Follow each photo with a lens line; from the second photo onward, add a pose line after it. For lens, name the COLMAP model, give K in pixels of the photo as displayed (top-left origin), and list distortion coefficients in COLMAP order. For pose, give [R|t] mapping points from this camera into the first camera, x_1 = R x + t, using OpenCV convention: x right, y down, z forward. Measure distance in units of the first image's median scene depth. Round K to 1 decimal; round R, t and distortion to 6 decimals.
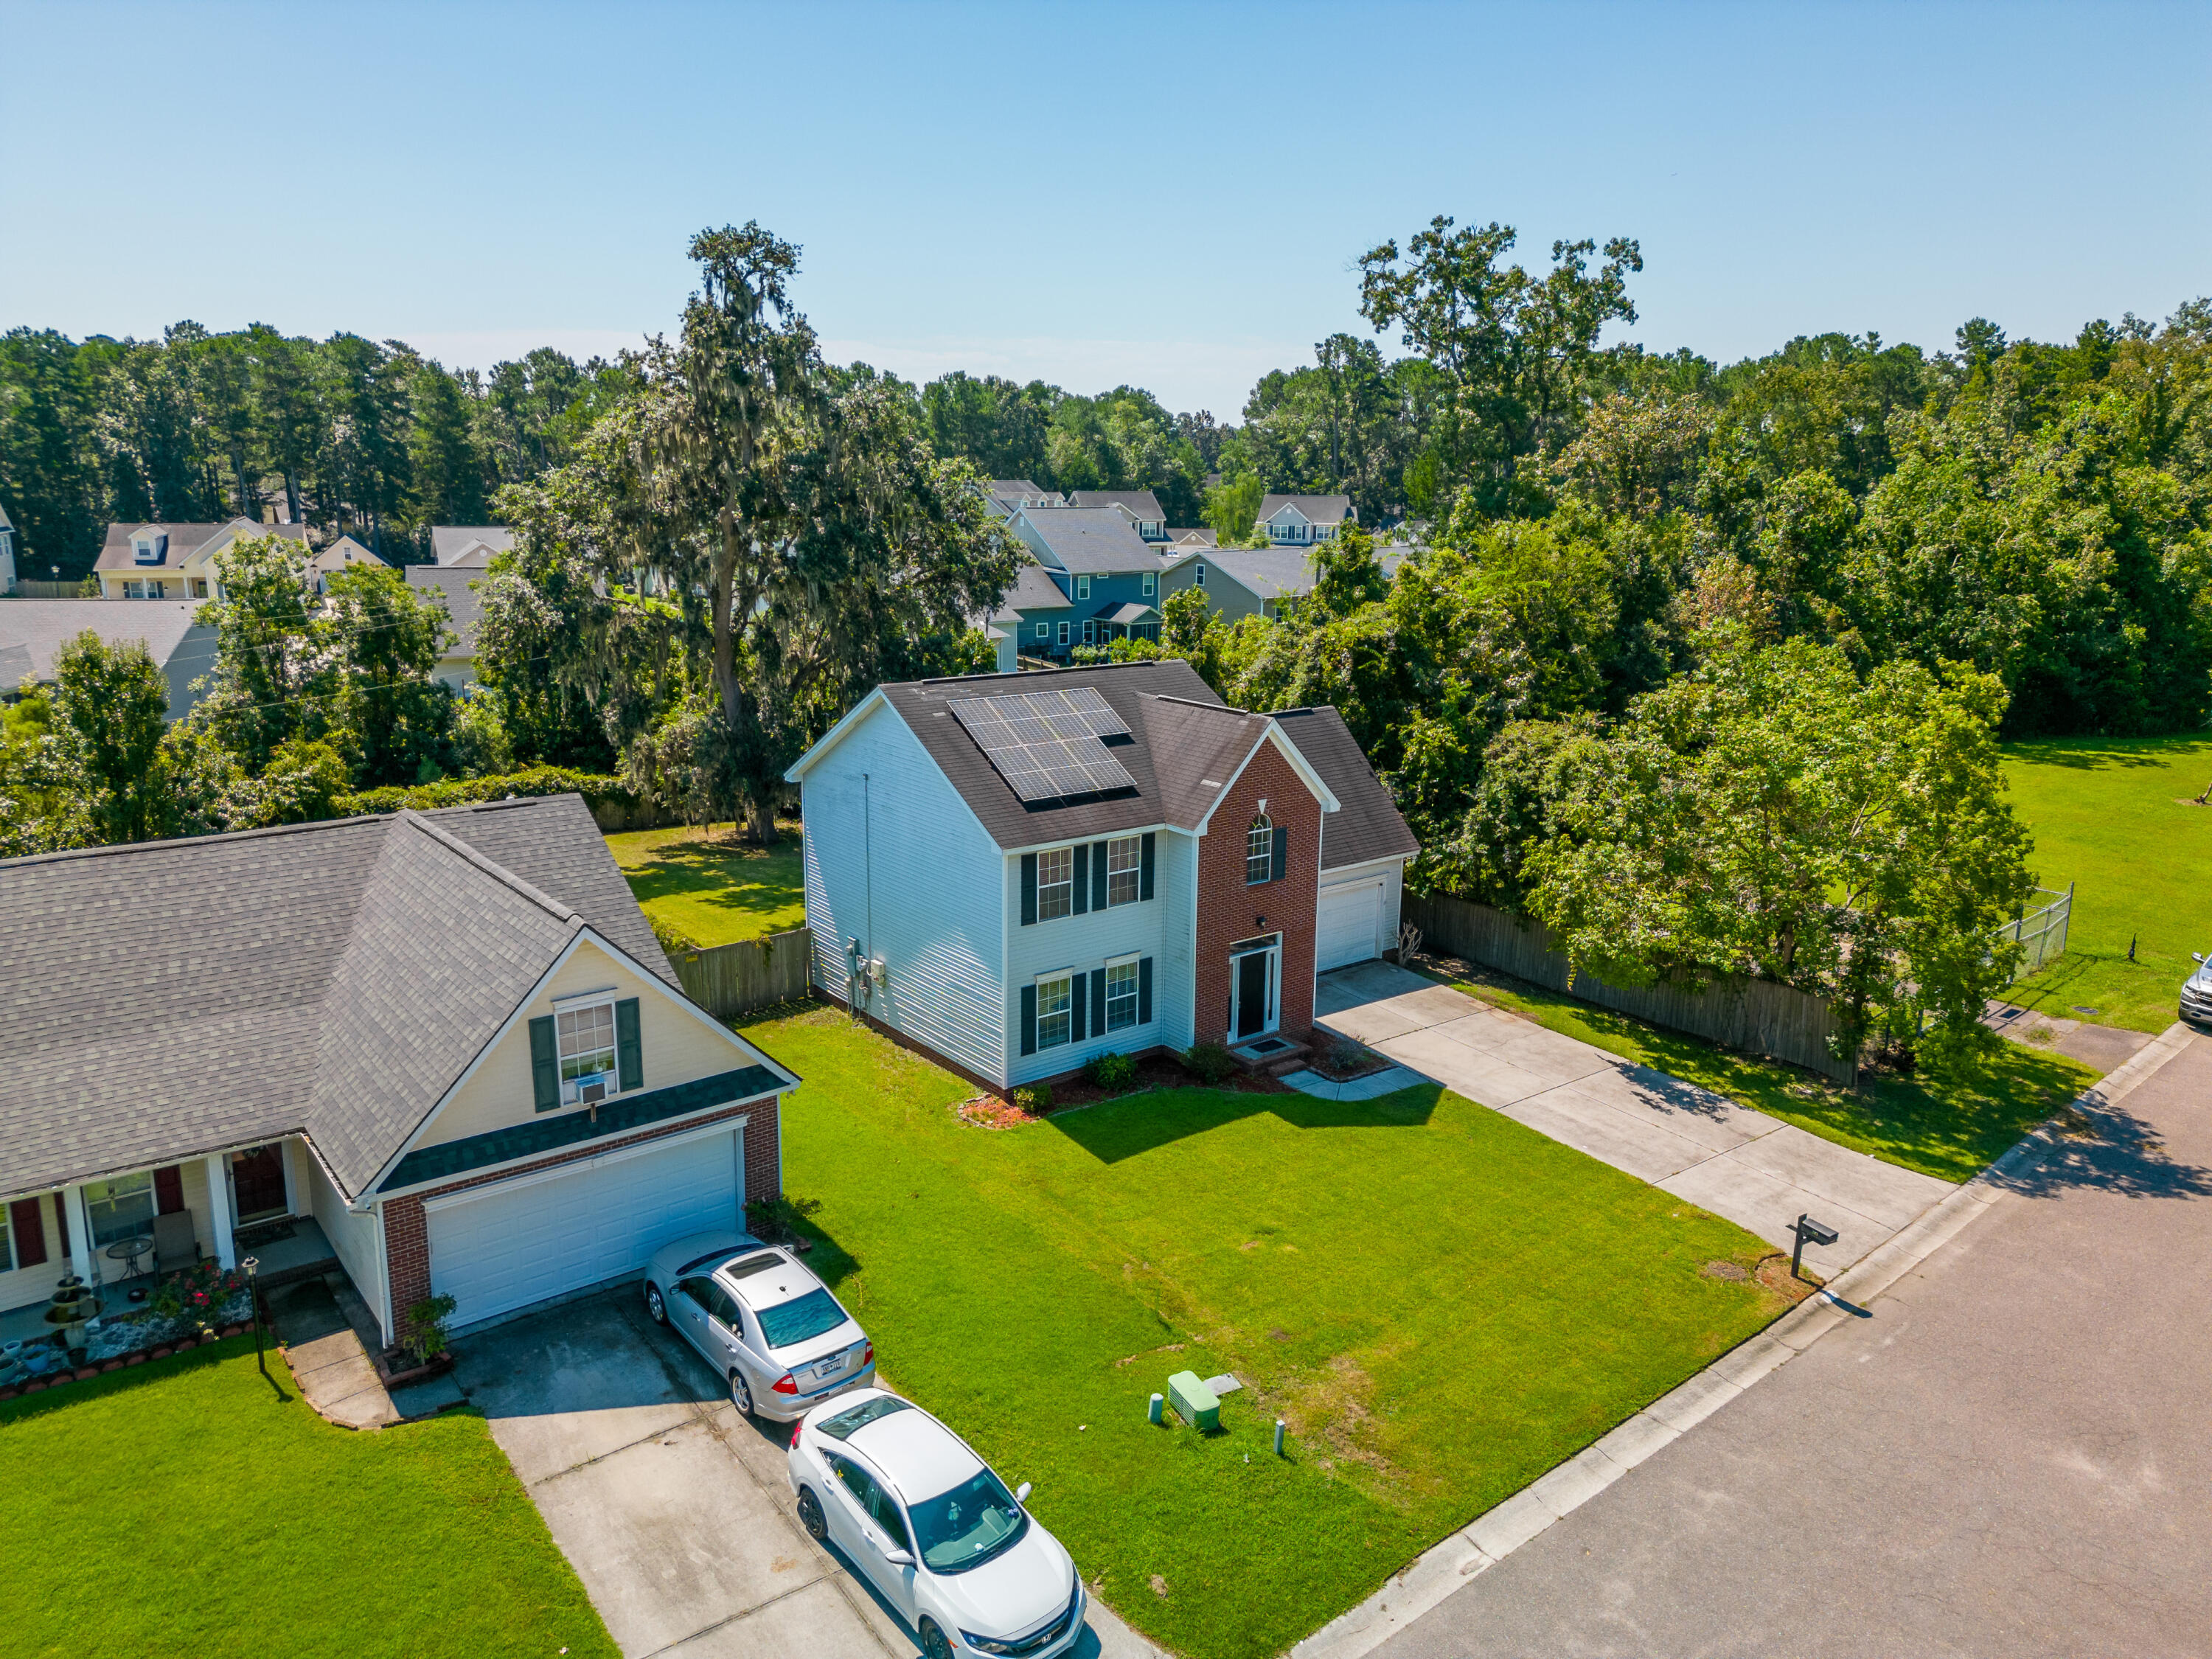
lens RADIAL K [[1545.9, 0, 1106.0], [0, 1545.9, 829.5], [0, 0, 1]] dist [0.082106, -0.086744]
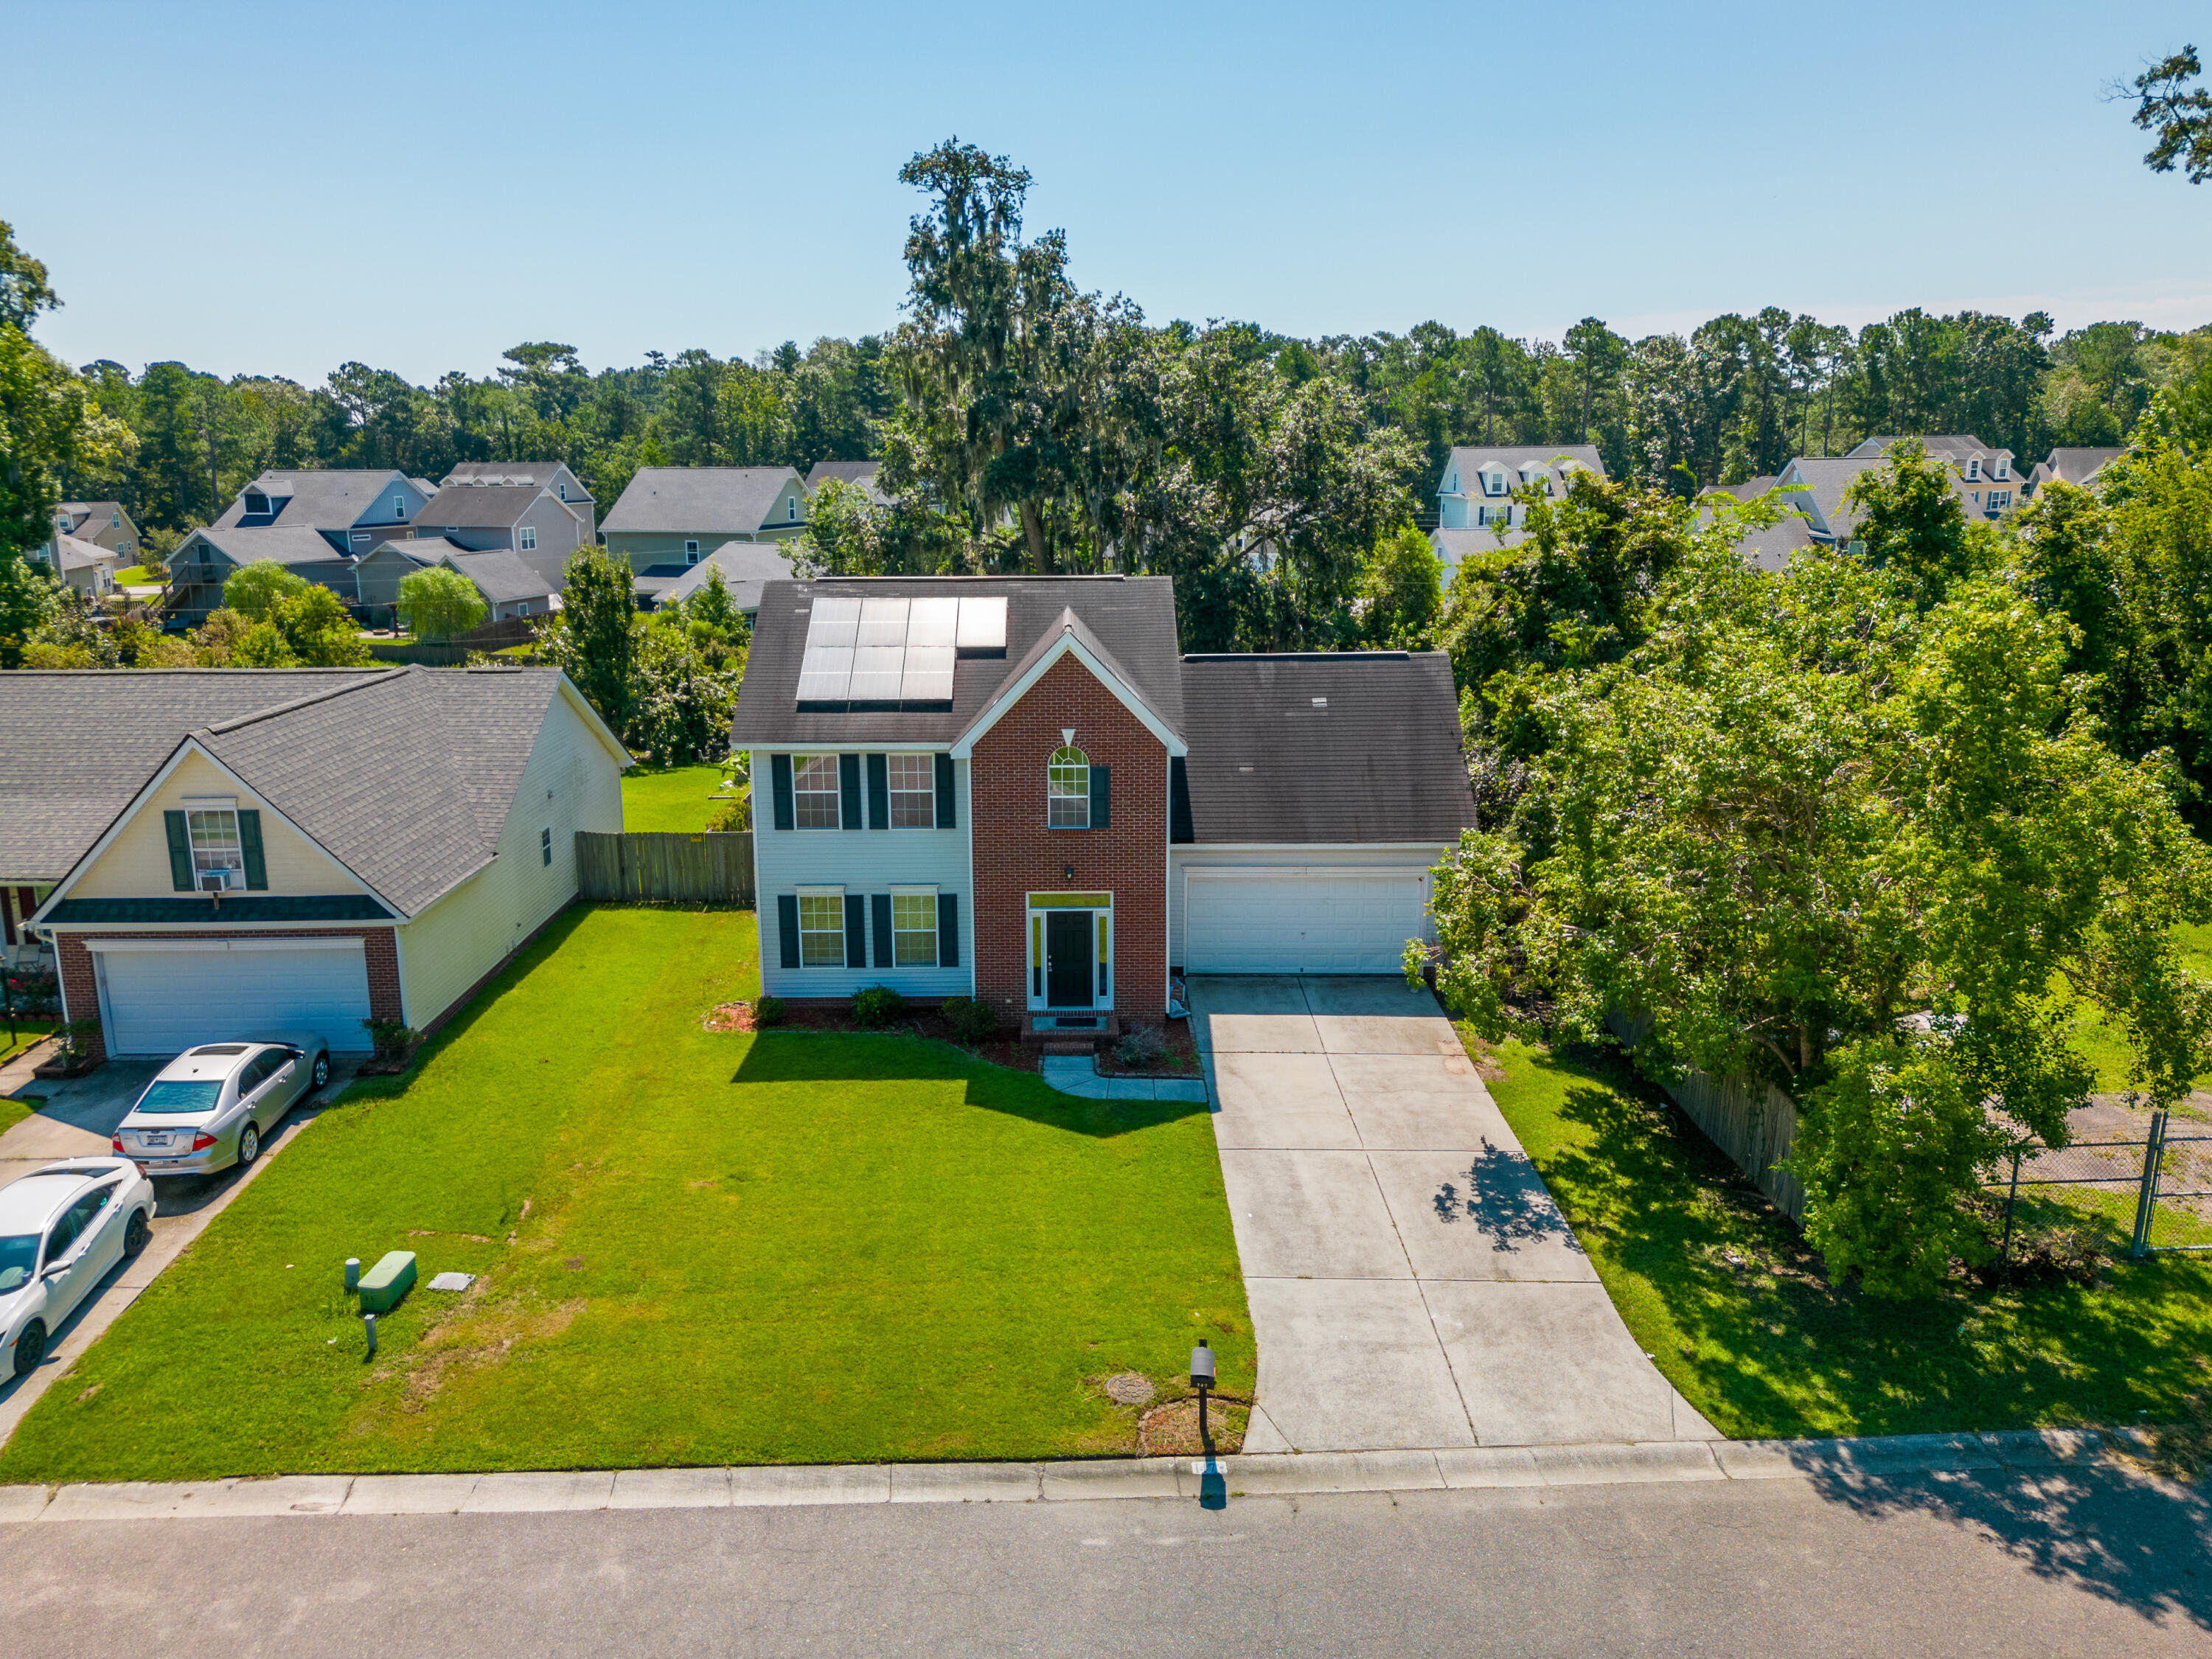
lens RADIAL K [[1580.2, 0, 1028.9], [0, 1580.2, 829.6], [0, 0, 1]] dist [0.081320, -0.090913]
pose [[0.773928, 0.124492, -0.620916, 0.642715], [-0.123923, 0.991303, 0.044293, -0.000428], [0.621030, 0.042666, 0.782624, 0.317476]]
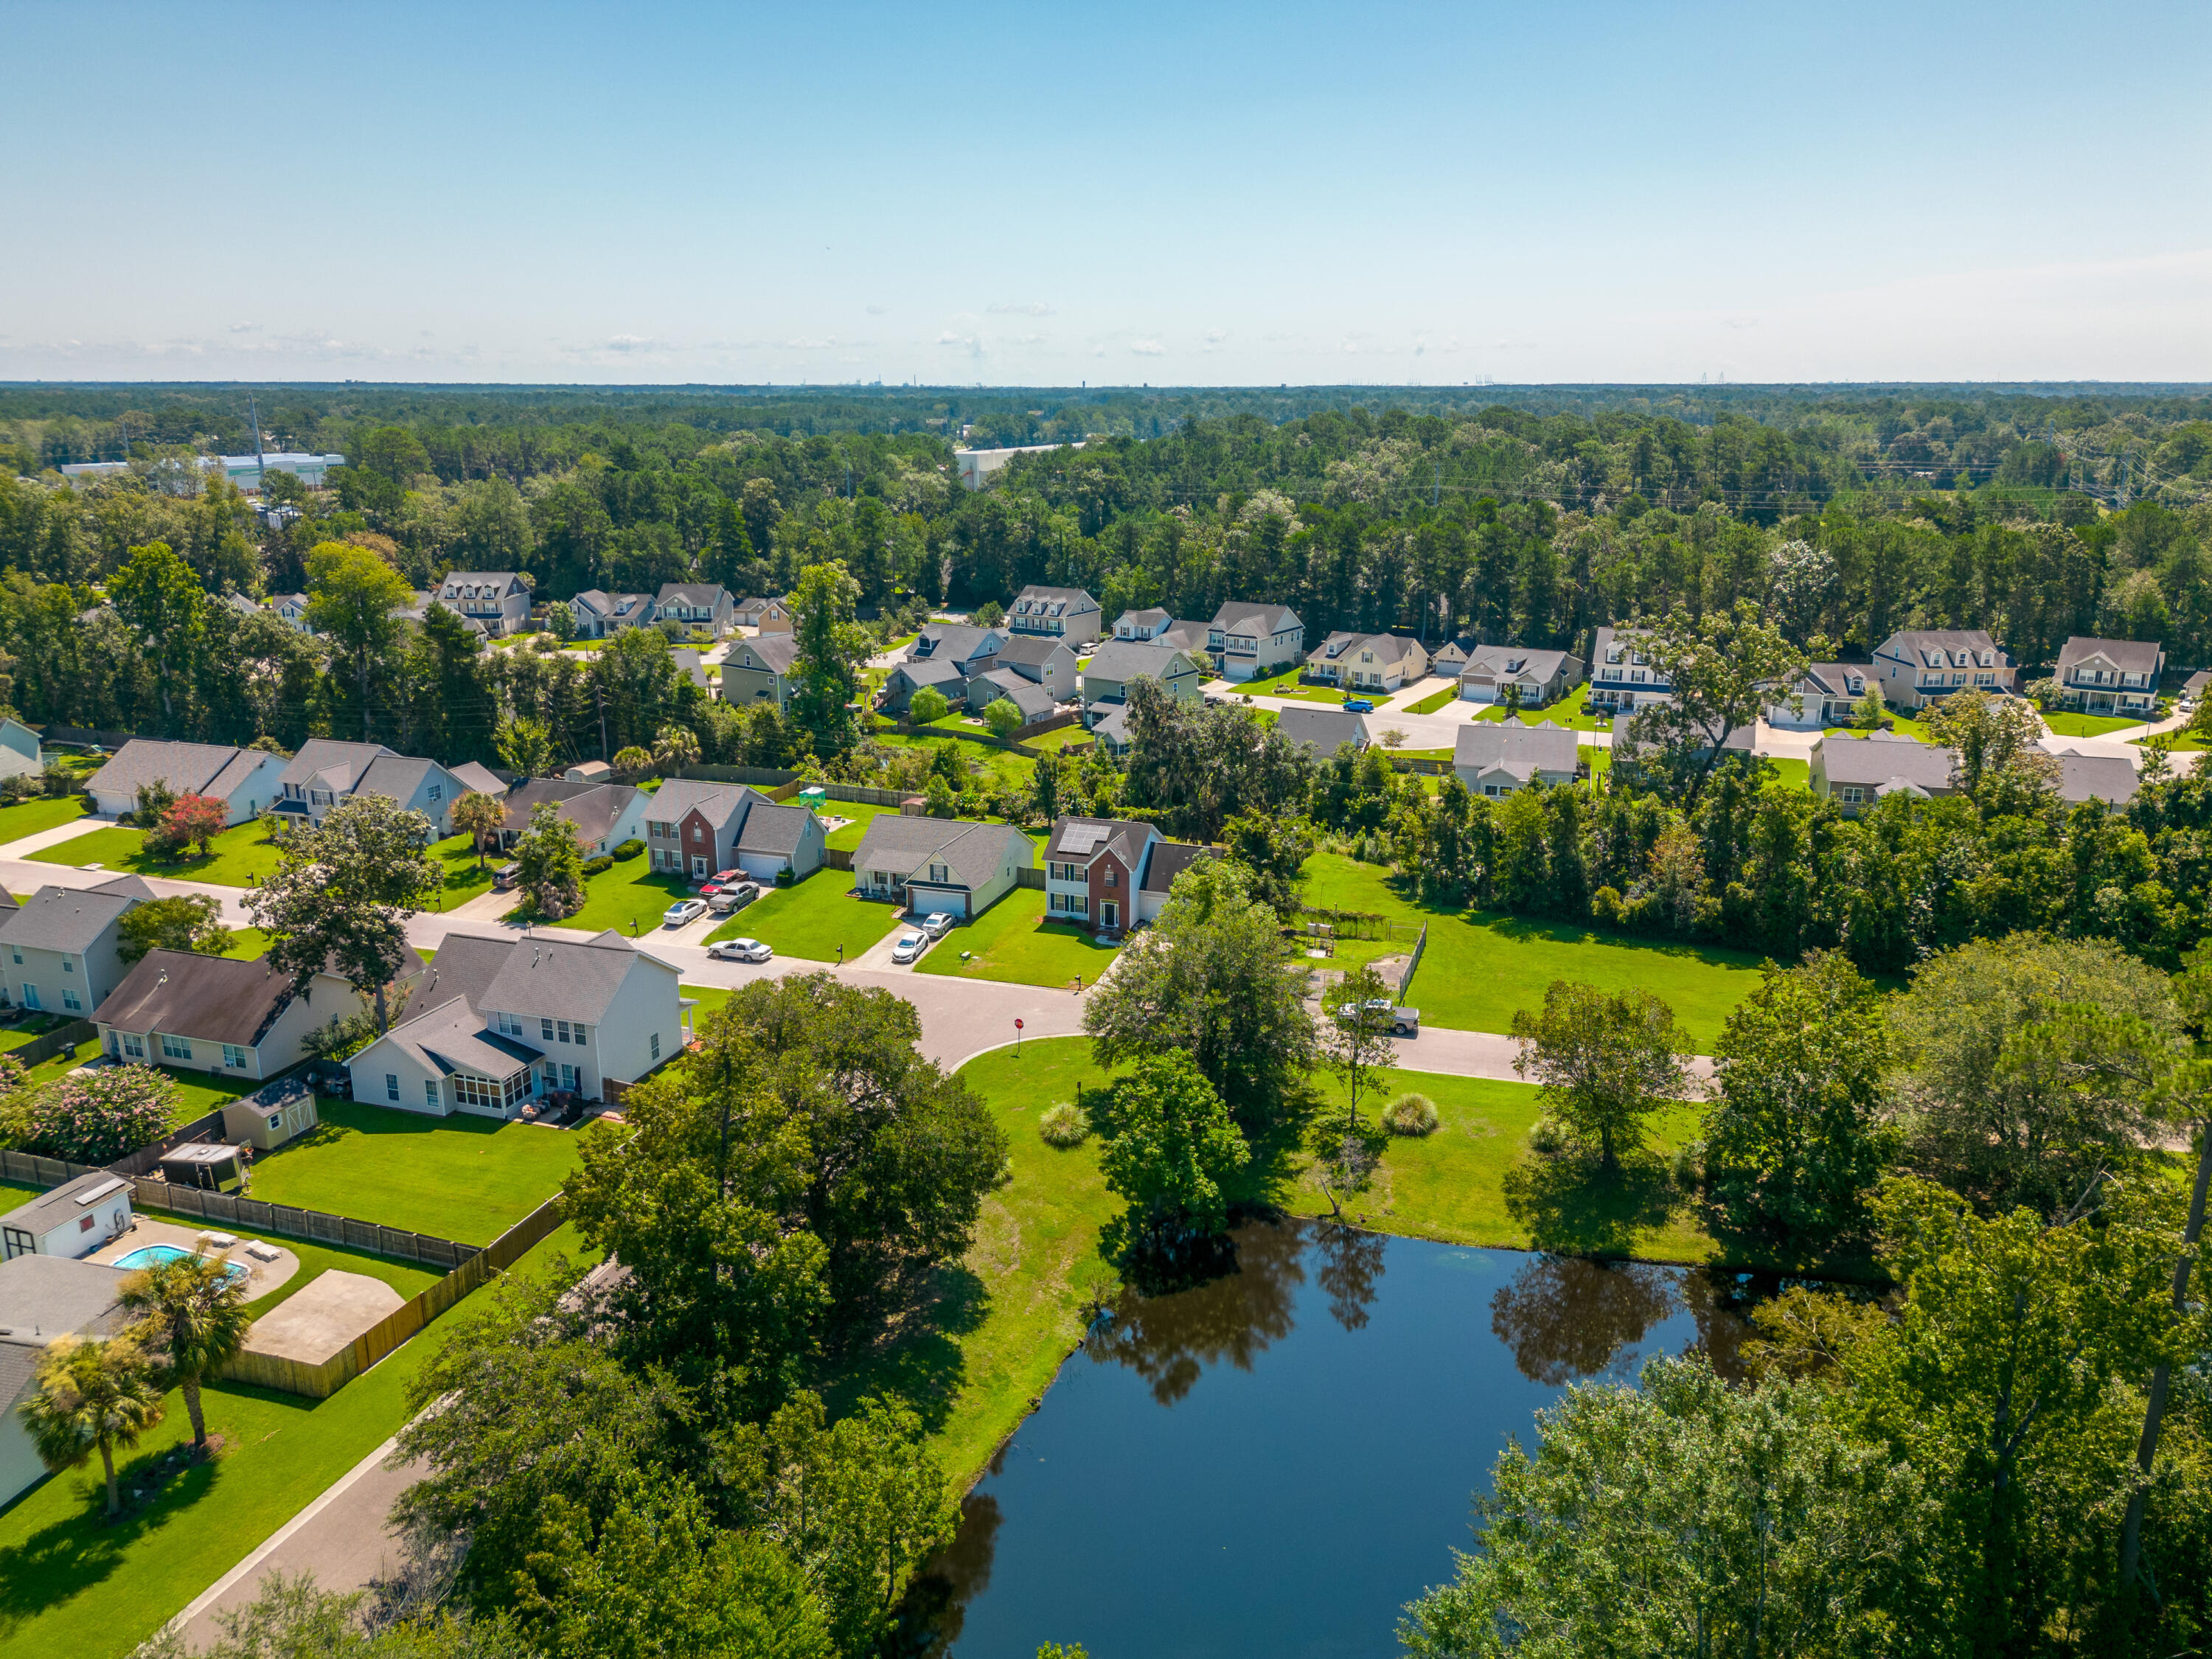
lens RADIAL K [[1562.8, 0, 1106.0], [0, 1562.8, 829.5], [0, 0, 1]] dist [0.082788, -0.096135]
pose [[0.546628, 0.214601, -0.809410, 3.336772], [-0.183368, 0.973820, 0.134355, -0.648011], [0.817052, 0.074978, 0.571668, -1.292687]]
